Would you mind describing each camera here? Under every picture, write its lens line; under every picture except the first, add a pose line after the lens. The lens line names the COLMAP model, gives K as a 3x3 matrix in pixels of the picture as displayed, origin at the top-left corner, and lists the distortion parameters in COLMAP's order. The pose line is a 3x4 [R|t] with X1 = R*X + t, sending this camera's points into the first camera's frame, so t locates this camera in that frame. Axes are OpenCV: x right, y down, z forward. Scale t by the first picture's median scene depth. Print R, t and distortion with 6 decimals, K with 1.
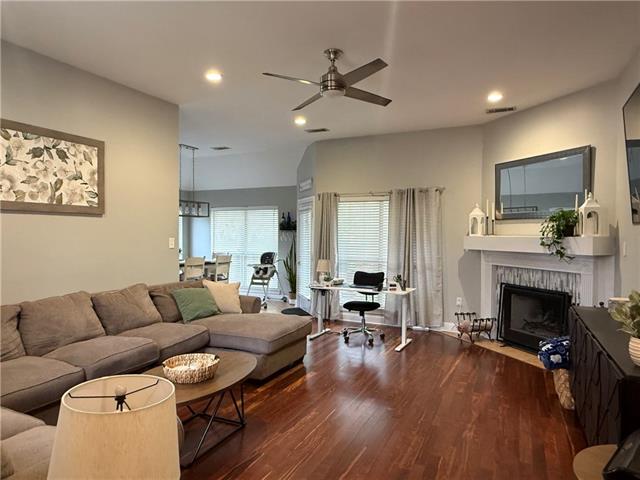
lens RADIAL K [[419.4, 0, 319.6], [0, 419.4, 238.2], [0, 0, 1]] dist [-0.005128, -0.000529]
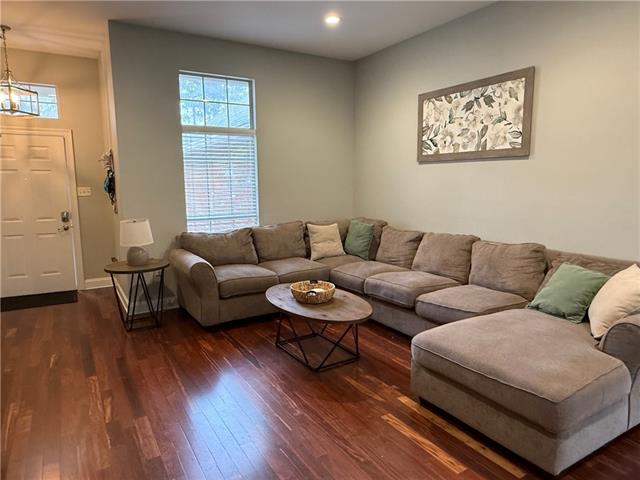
lens RADIAL K [[419.4, 0, 319.2], [0, 419.4, 240.6], [0, 0, 1]] dist [-0.005128, -0.000529]
pose [[-0.550791, 0.120449, -0.825907, 0.491899], [-0.000368, 0.989497, 0.144552, -0.009158], [0.834643, 0.079921, -0.544962, 1.237832]]
